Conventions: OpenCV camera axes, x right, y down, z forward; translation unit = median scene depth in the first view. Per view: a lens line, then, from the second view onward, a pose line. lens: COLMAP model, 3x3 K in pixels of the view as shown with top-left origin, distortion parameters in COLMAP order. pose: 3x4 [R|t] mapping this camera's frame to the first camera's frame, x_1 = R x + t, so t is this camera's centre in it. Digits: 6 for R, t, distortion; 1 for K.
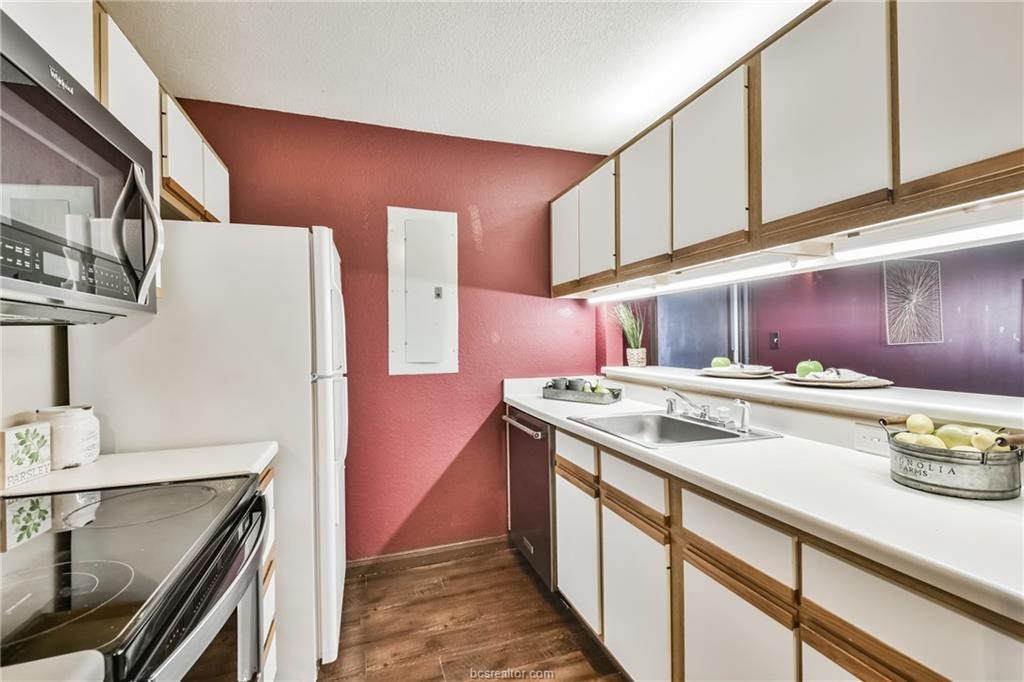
lens RADIAL K [[444.7, 0, 525.2], [0, 444.7, 337.0], [0, 0, 1]] dist [0.021879, -0.007099]
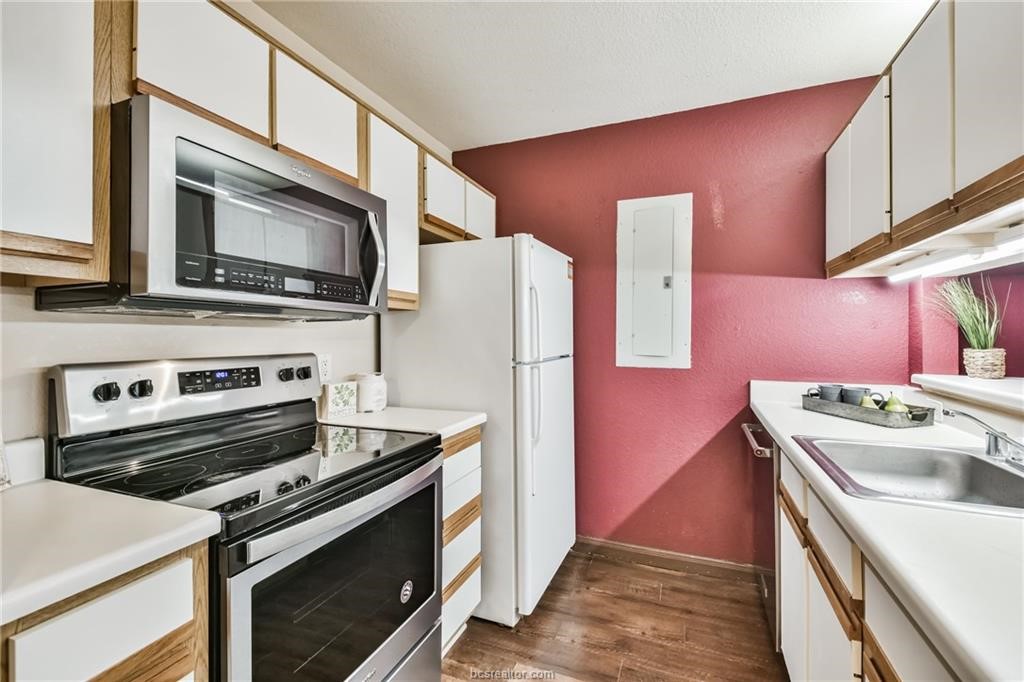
lens RADIAL K [[444.7, 0, 516.9], [0, 444.7, 332.4], [0, 0, 1]] dist [0.021879, -0.007099]
pose [[0.759757, 0.008572, -0.650151, 0.185888], [-0.003938, 0.999955, 0.008582, -0.000723], [0.650195, -0.003960, 0.759757, 0.082653]]
